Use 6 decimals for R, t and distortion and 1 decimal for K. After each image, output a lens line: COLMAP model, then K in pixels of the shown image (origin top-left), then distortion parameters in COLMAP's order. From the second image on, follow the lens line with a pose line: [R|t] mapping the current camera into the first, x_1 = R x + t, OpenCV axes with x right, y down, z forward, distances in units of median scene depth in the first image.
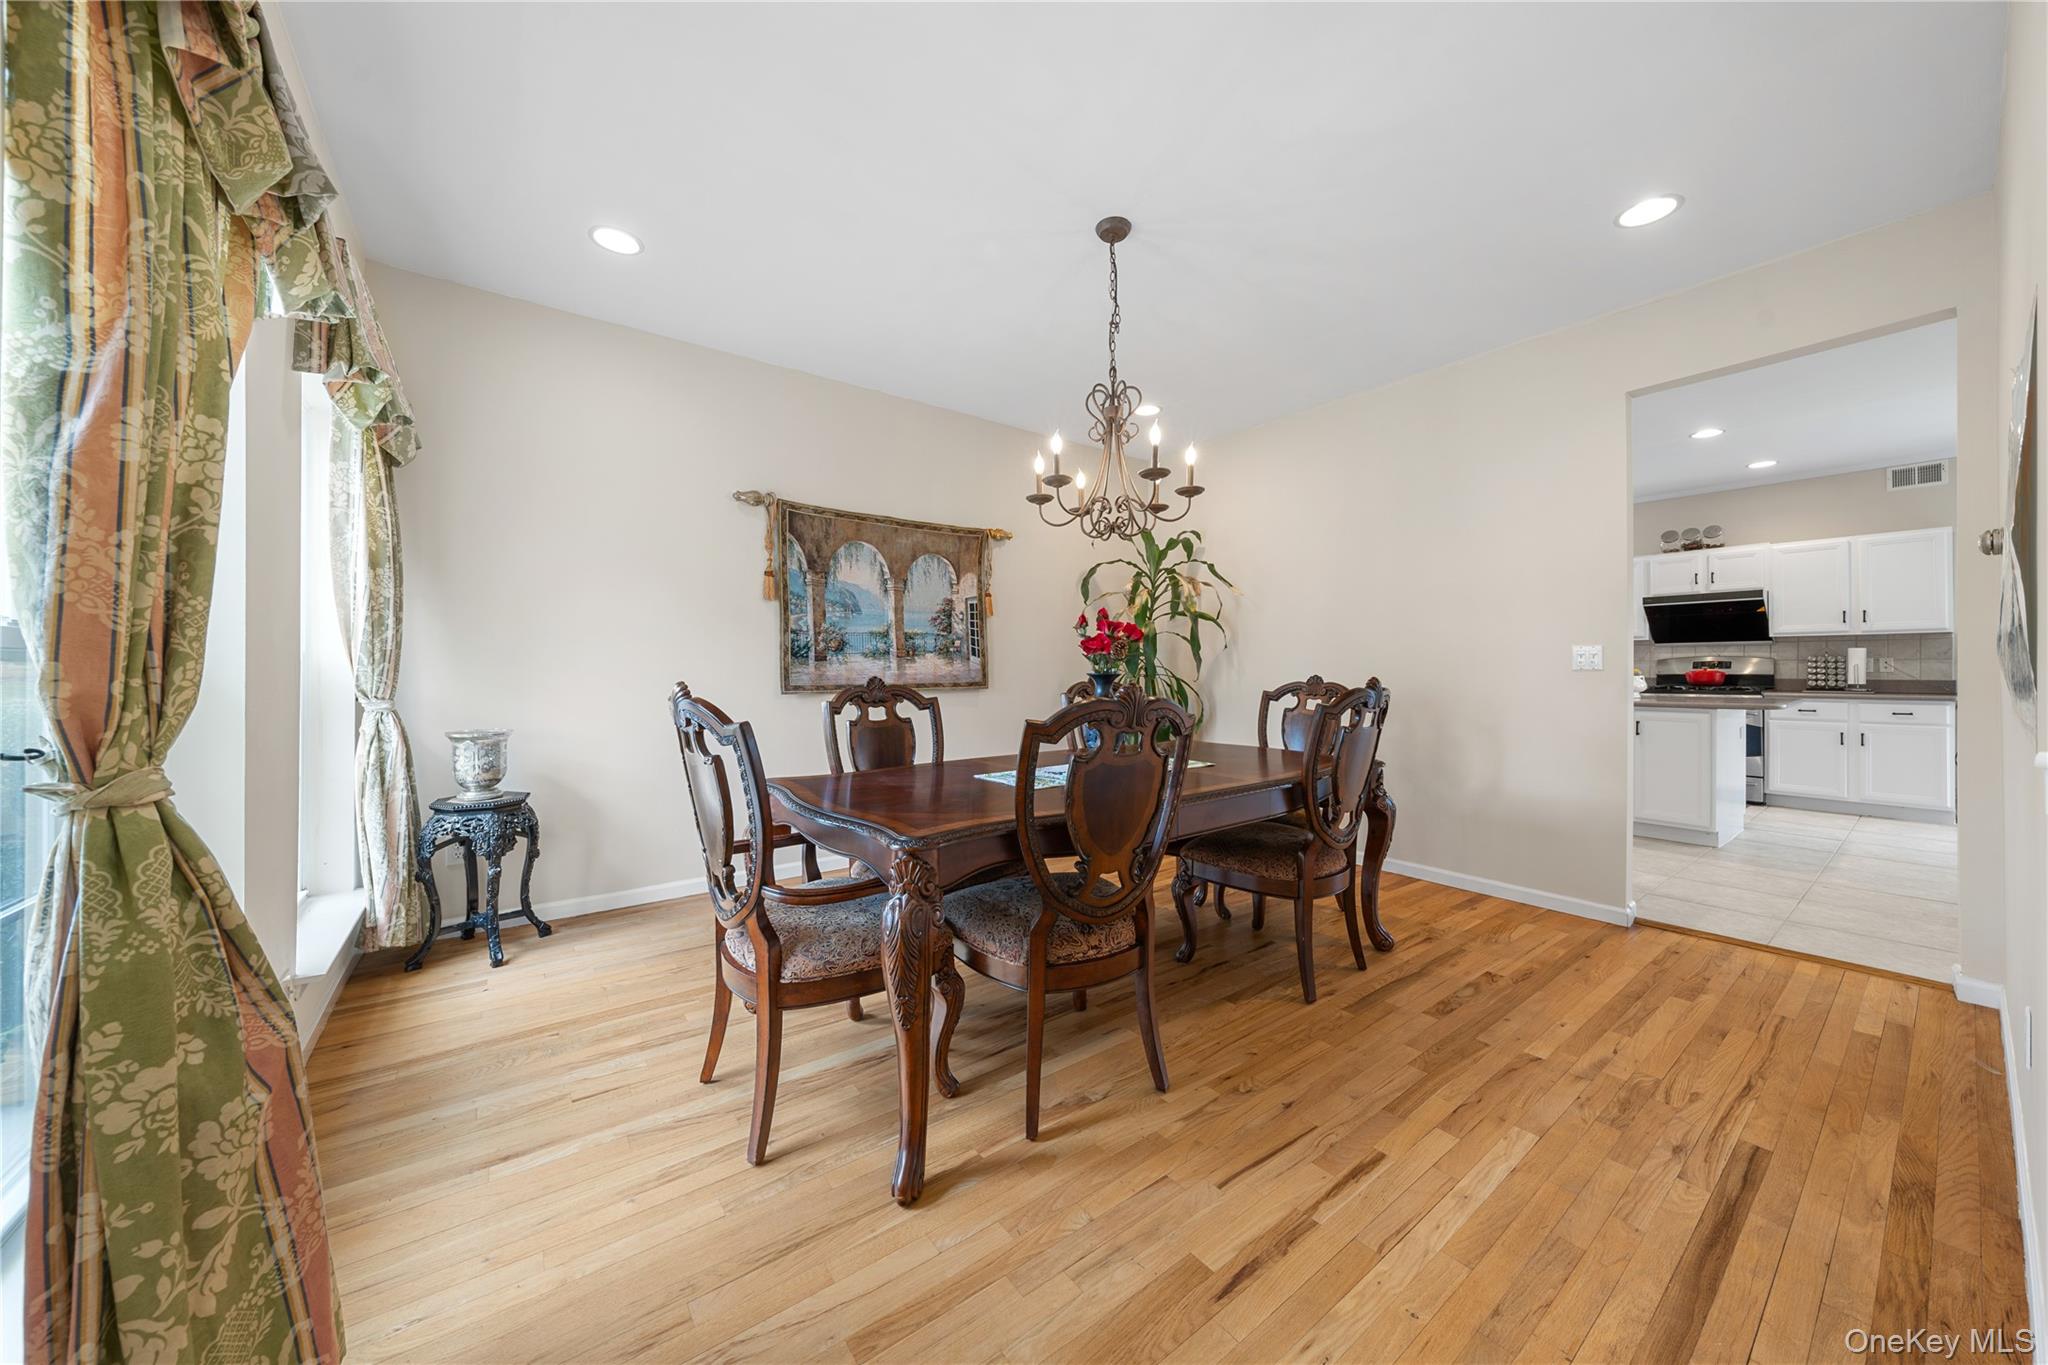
lens RADIAL K [[700.9, 0, 1023.6], [0, 700.9, 671.2], [0, 0, 1]] dist [-0.000999, -0.000052]
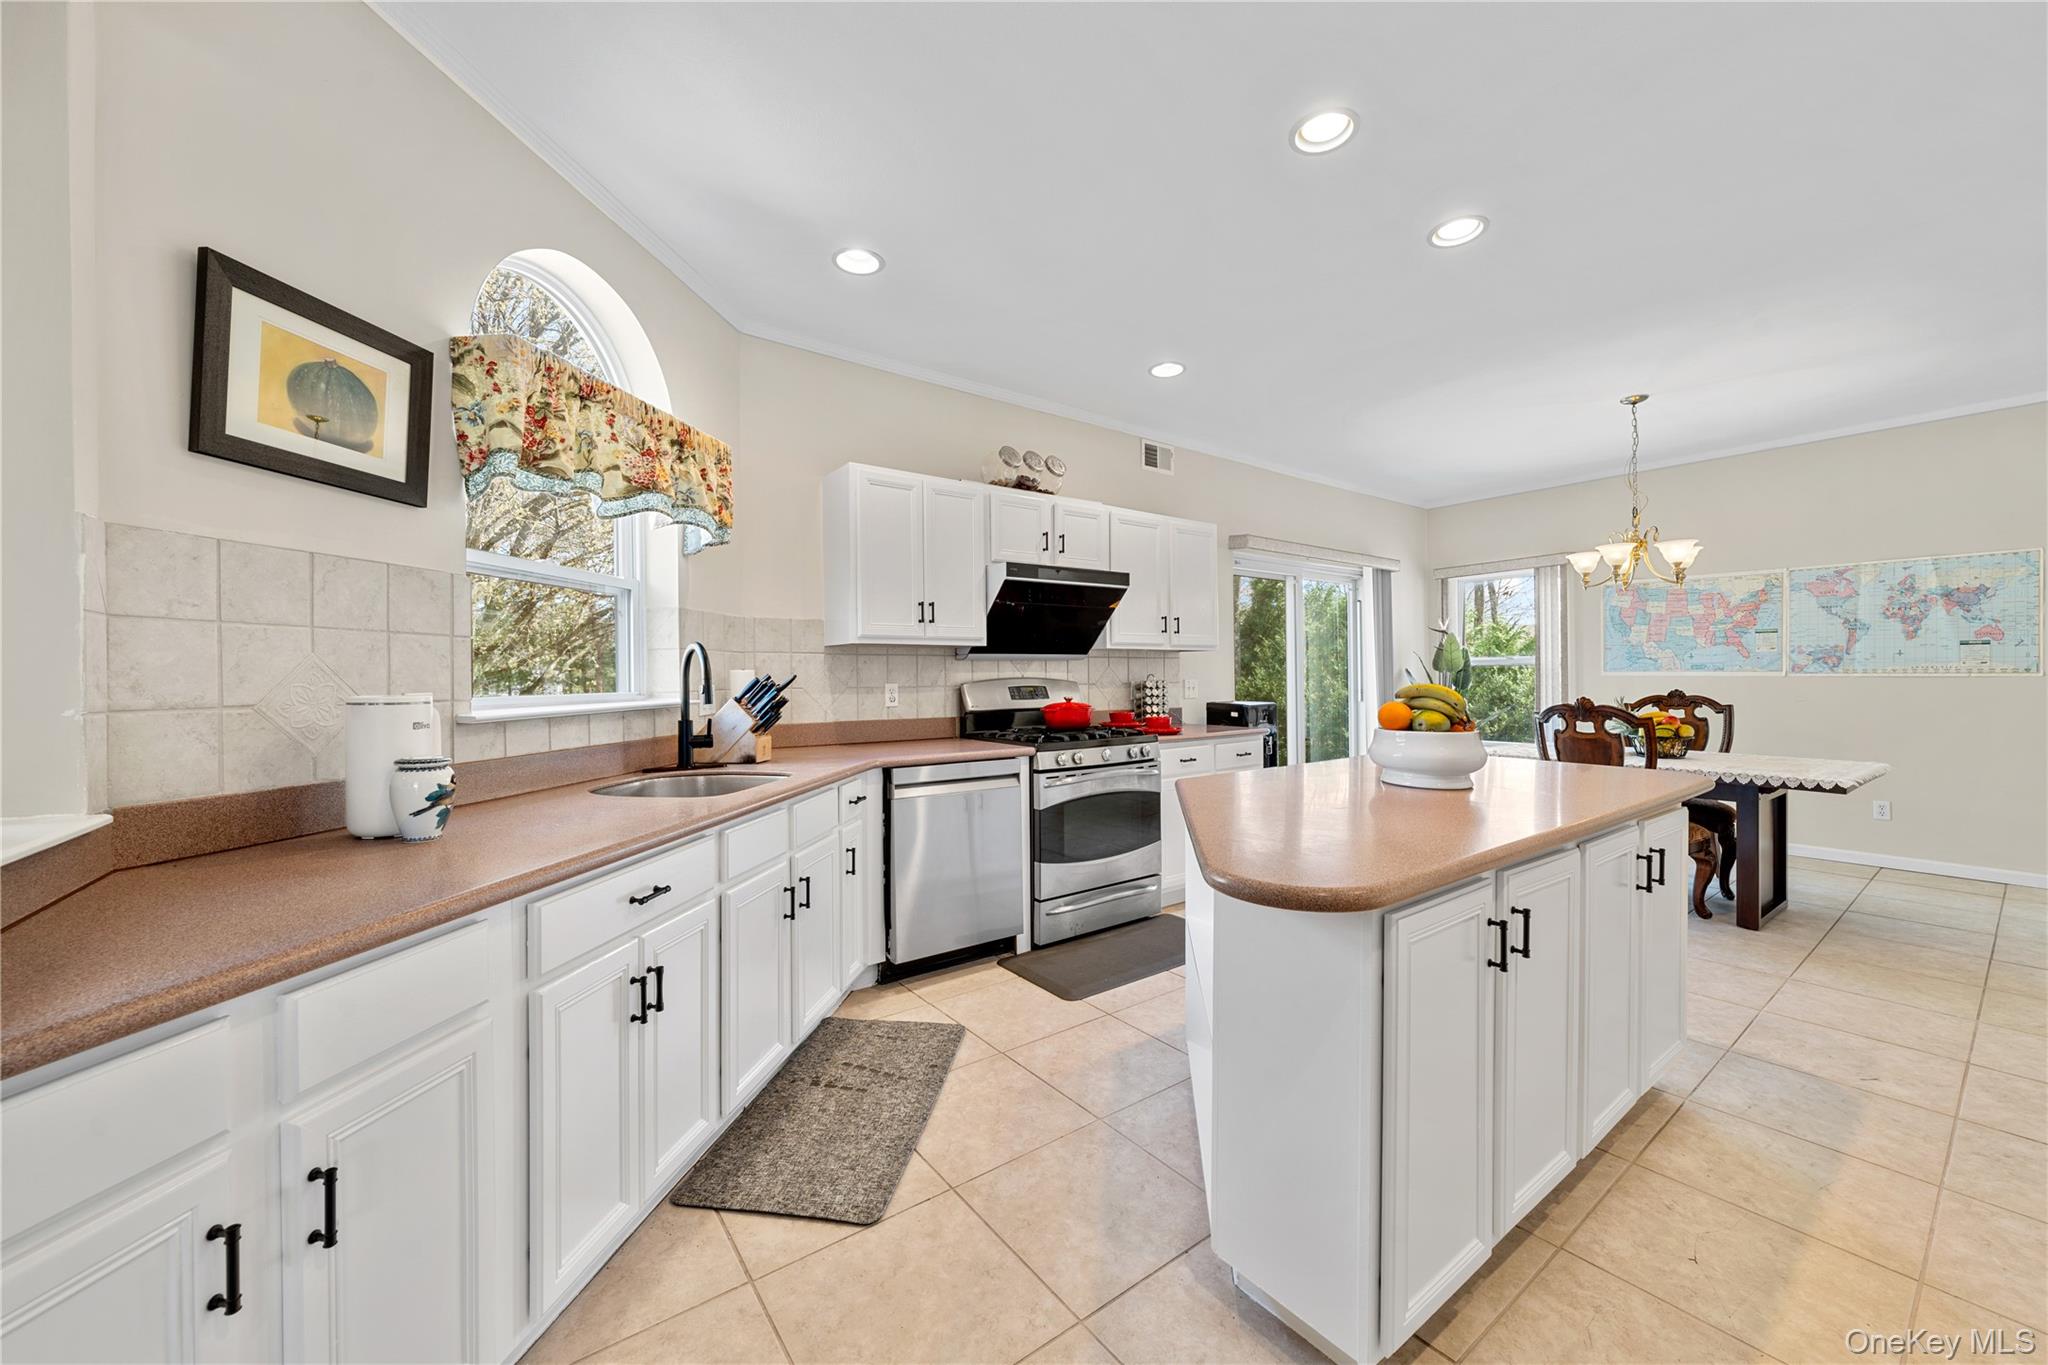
lens RADIAL K [[778.7, 0, 1022.3], [0, 778.7, 680.1], [0, 0, 1]] dist [0.000129, 0.000003]
pose [[-0.002913, -0.003901, 0.999988, 0.325957], [0.004422, 0.999983, 0.003913, -0.021667], [-0.999986, 0.004433, -0.002896, 1.010576]]
